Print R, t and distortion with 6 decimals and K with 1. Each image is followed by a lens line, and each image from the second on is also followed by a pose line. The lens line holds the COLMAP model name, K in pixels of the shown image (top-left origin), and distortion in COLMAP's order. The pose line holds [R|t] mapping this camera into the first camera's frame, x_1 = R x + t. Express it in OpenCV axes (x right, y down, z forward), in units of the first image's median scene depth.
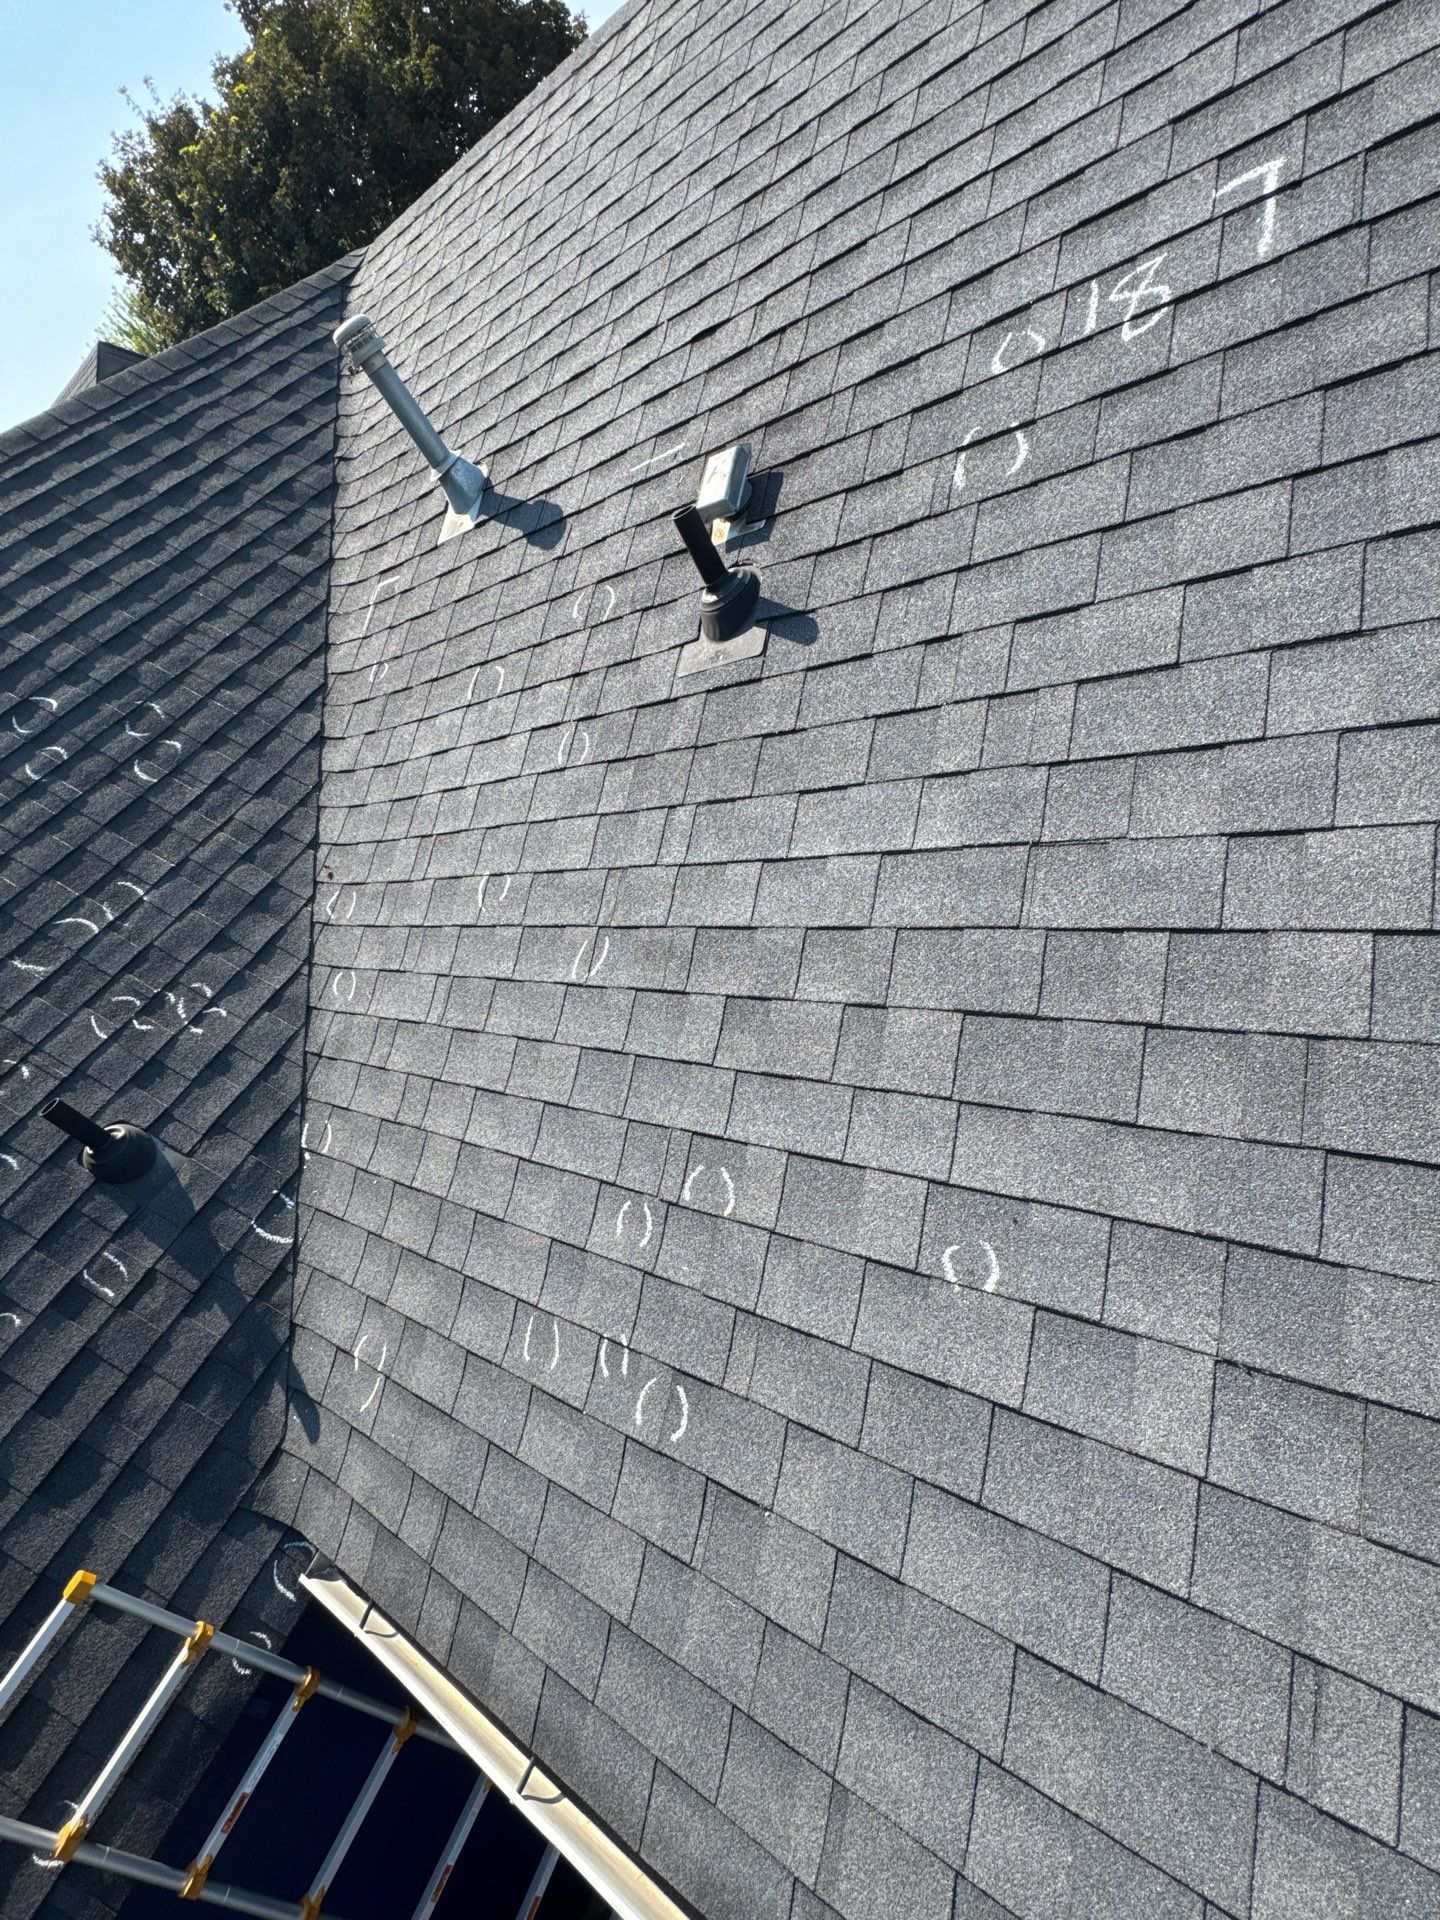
lens RADIAL K [[884.6, 0, 720.0], [0, 884.6, 960.0], [0, 0, 1]] dist [-0.001127, -0.000006]
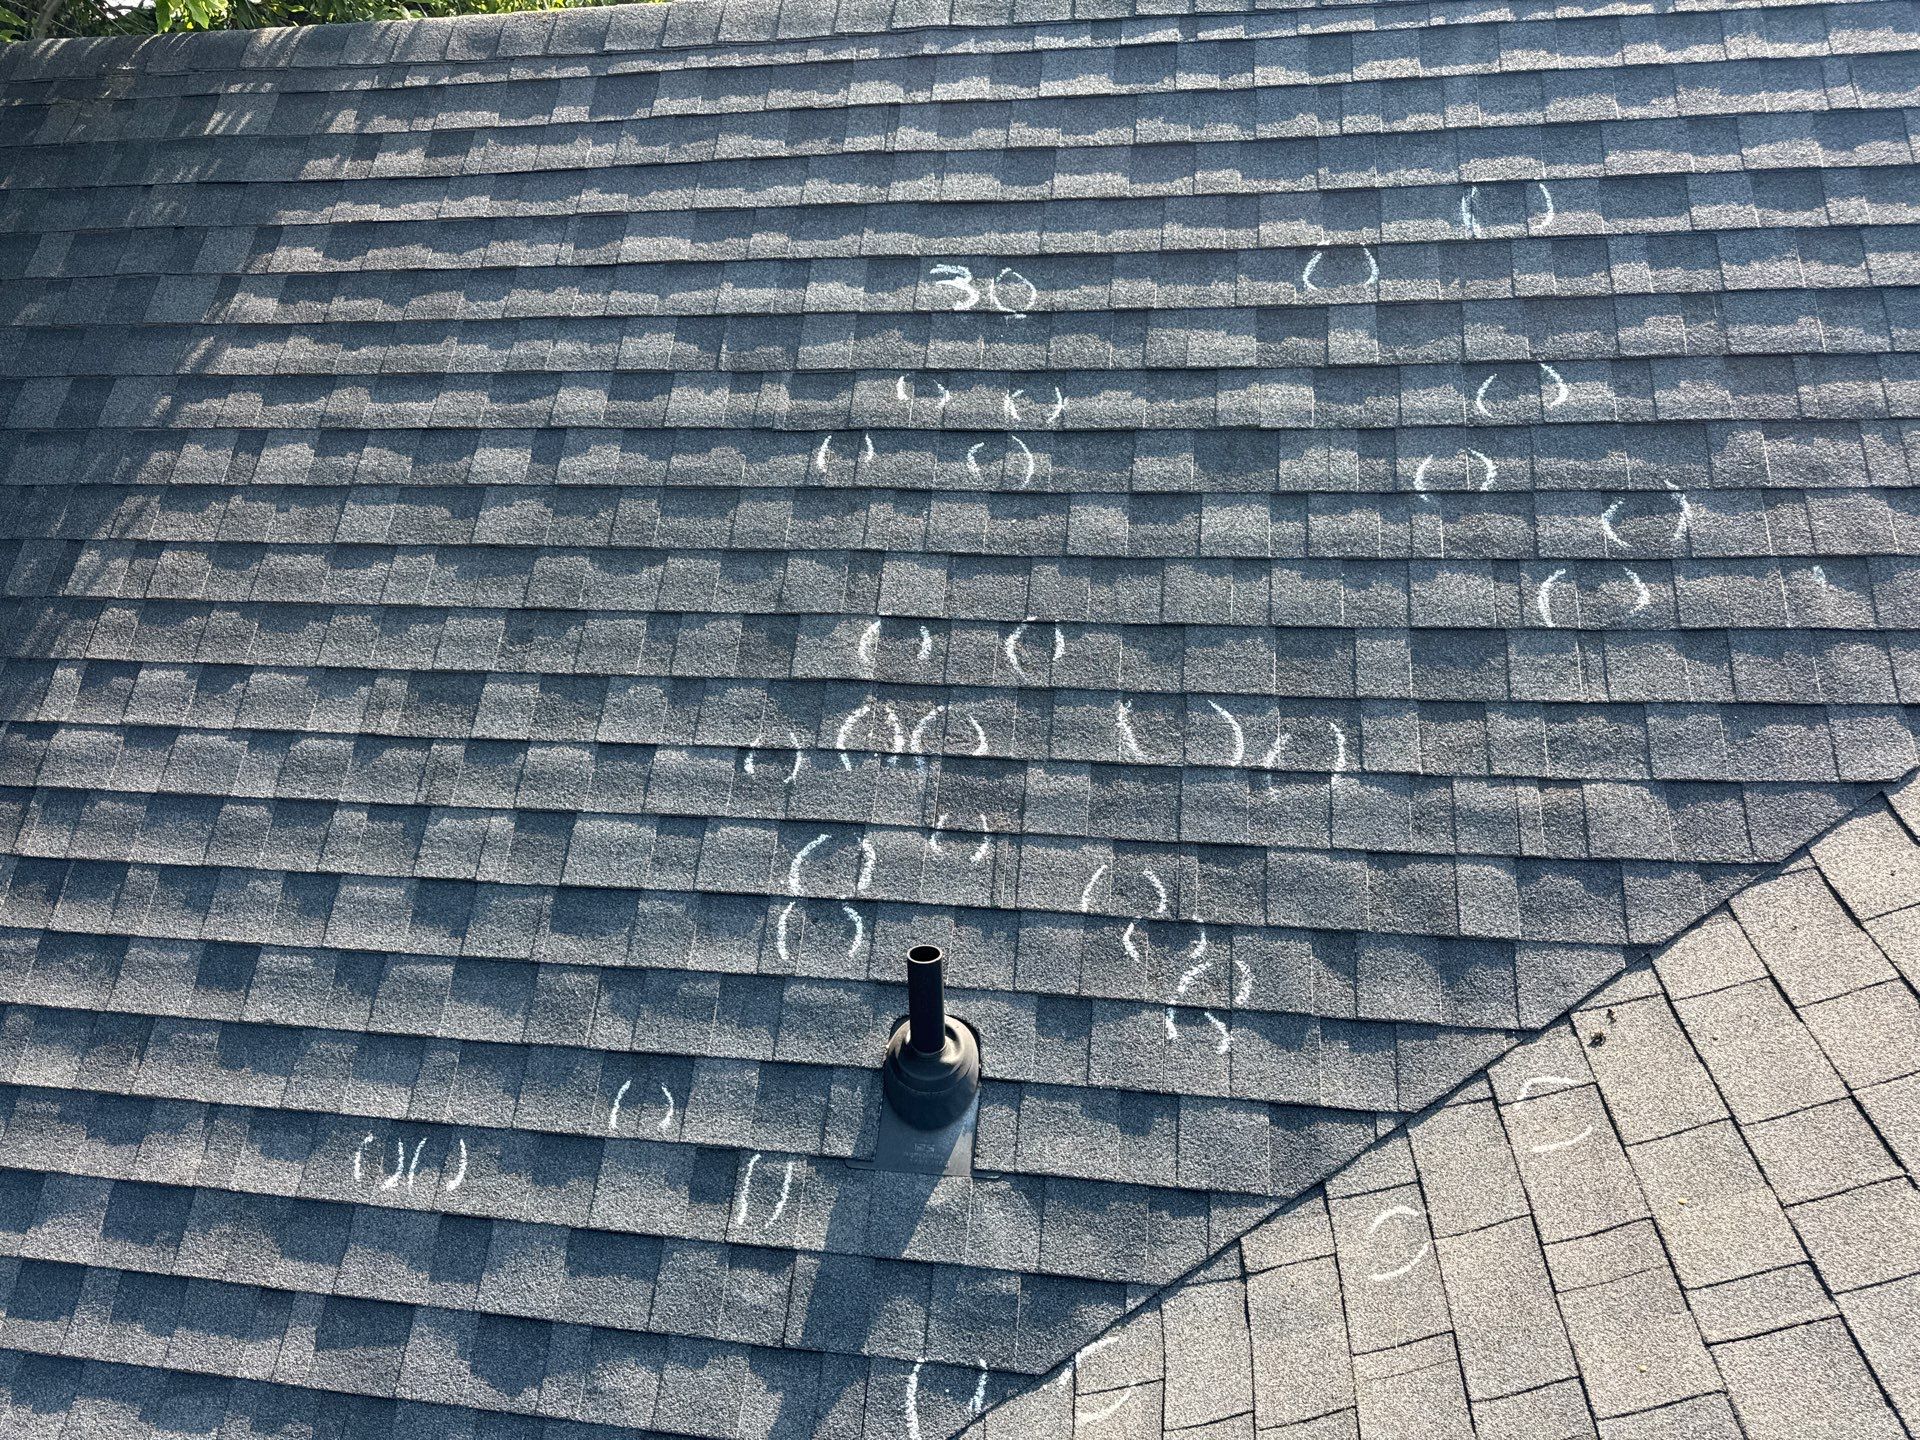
lens RADIAL K [[1335.2, 0, 960.0], [0, 1335.2, 720.0], [0, 0, 1]] dist [0.123363, -0.199912]
pose [[0.338029, 0.721007, -0.604885, -0.271401], [-0.694065, 0.625055, 0.357183, -0.237620], [0.635618, 0.299091, 0.711712, 0.276225]]
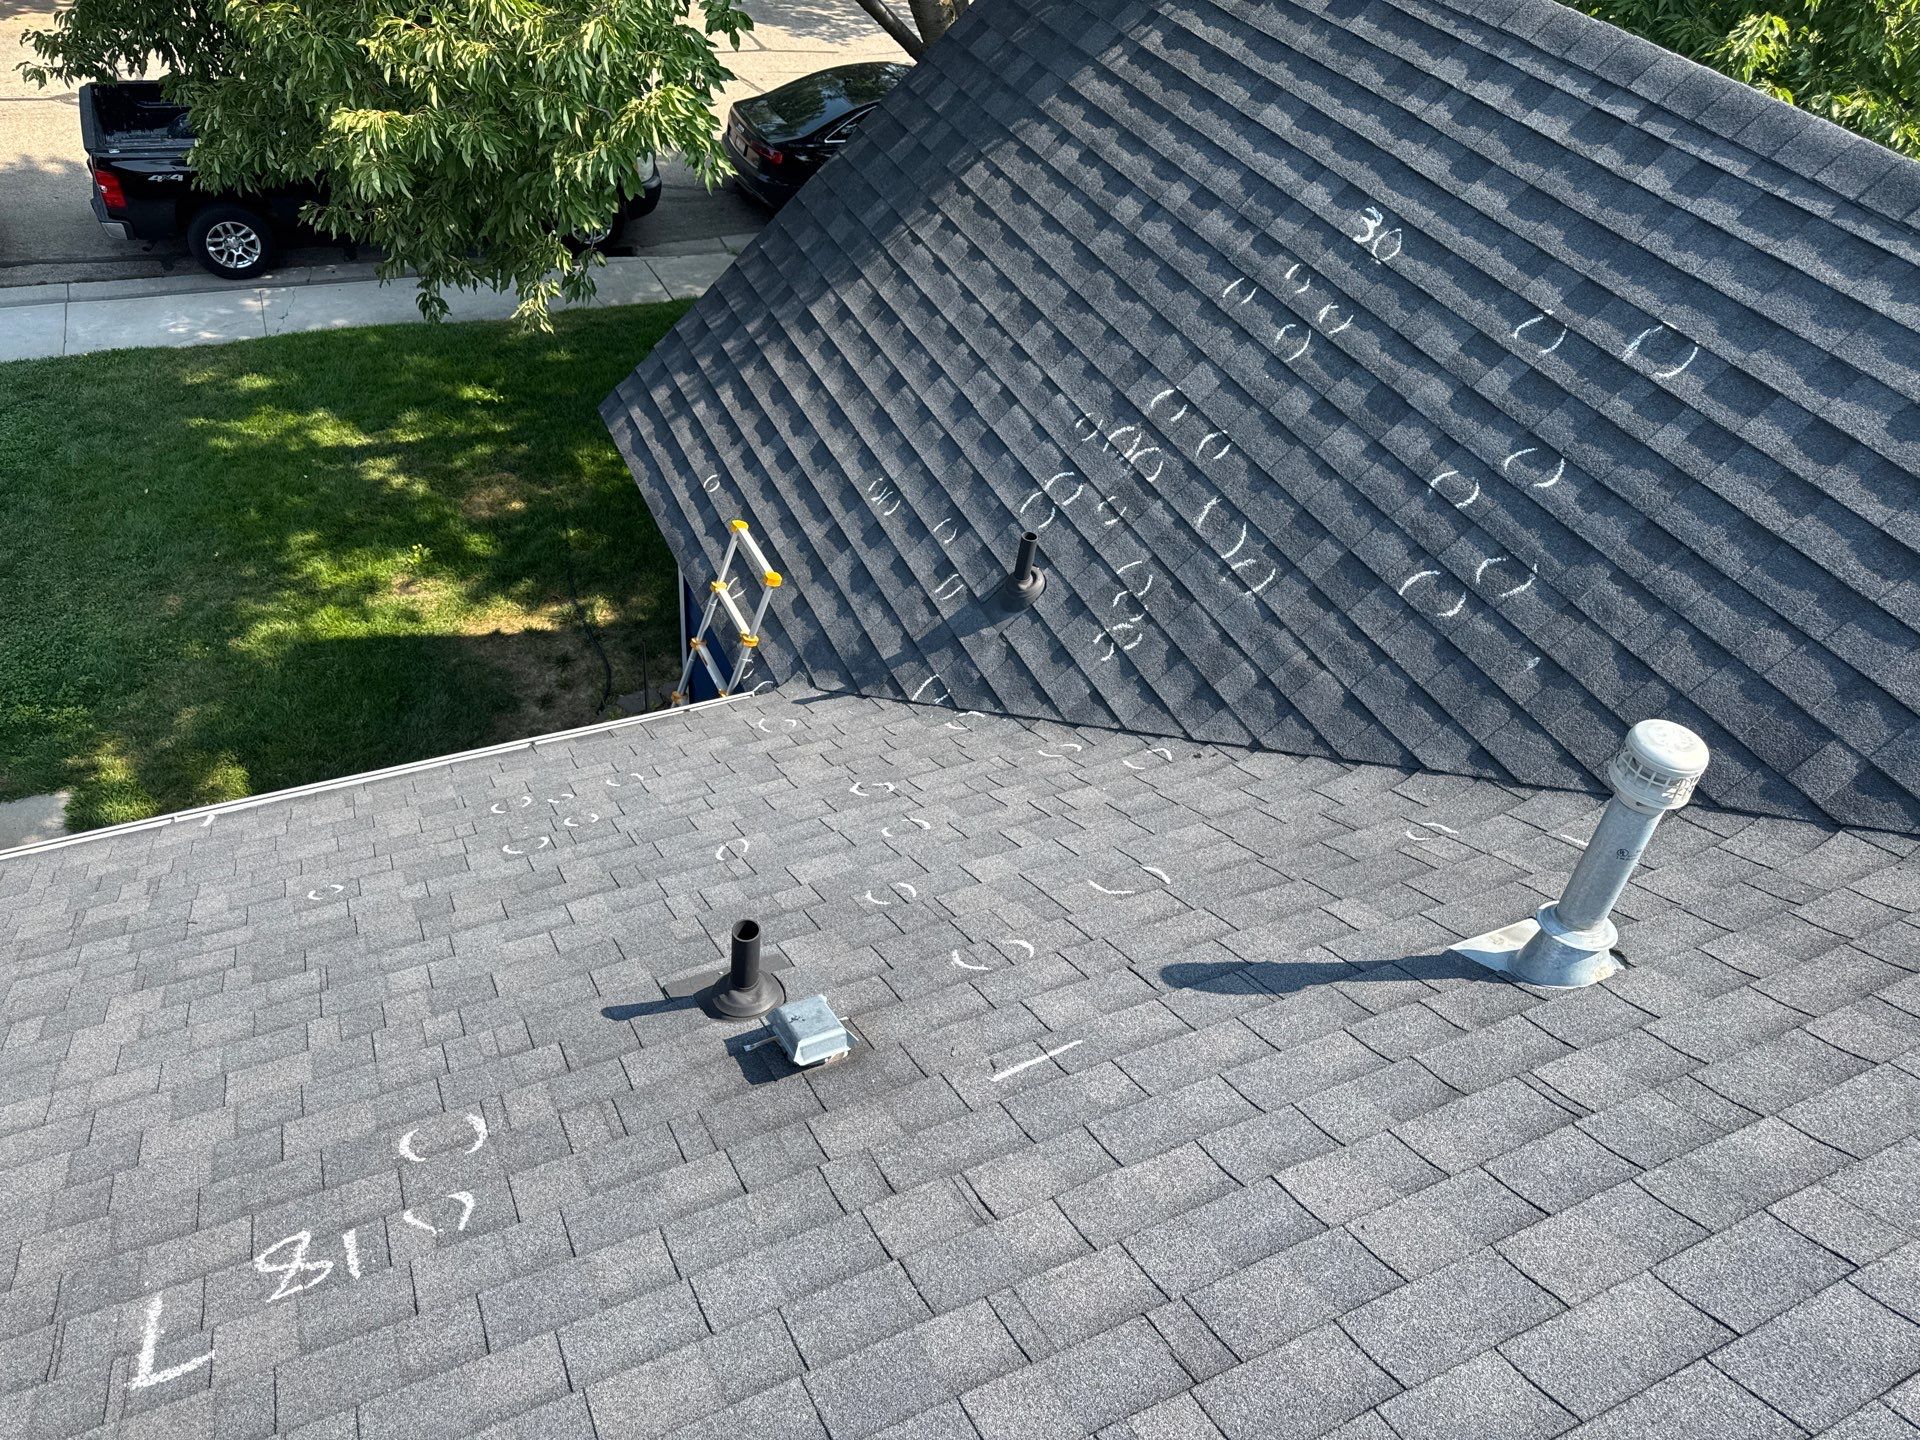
lens RADIAL K [[1335.2, 0, 960.0], [0, 1335.2, 720.0], [0, 0, 1]] dist [0.123363, -0.199912]
pose [[-0.545891, 0.788760, -0.282596, 0.042285], [-0.411647, 0.041284, 0.910408, -1.322053], [0.729760, 0.613313, 0.302155, 0.436850]]
